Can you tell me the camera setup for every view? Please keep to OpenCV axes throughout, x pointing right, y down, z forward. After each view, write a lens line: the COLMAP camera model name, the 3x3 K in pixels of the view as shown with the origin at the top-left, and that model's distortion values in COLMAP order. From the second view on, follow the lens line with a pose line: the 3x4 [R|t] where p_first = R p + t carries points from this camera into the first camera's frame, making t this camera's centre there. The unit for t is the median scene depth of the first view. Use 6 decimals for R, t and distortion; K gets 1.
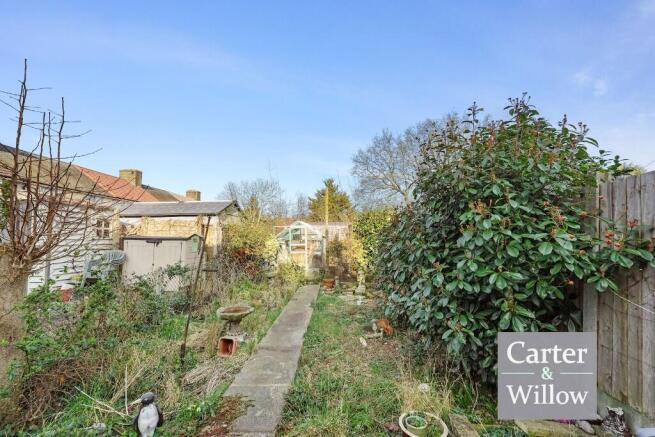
lens RADIAL K [[267.5, 0, 327.0], [0, 267.5, 237.0], [0, 0, 1]] dist [0.000129, -0.000006]
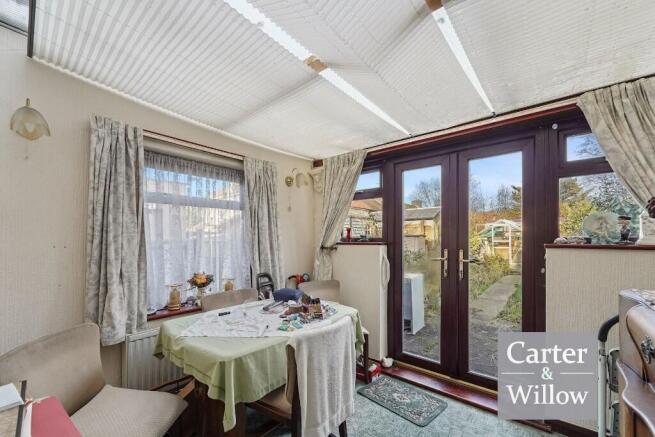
lens RADIAL K [[267.5, 0, 328.9], [0, 267.5, 233.9], [0, 0, 1]] dist [0.000129, -0.000006]
pose [[0.782263, -0.006951, -0.622910, 0.021992], [0.006328, 0.999975, -0.003211, -0.001369], [0.622917, -0.001429, 0.782287, -0.290068]]
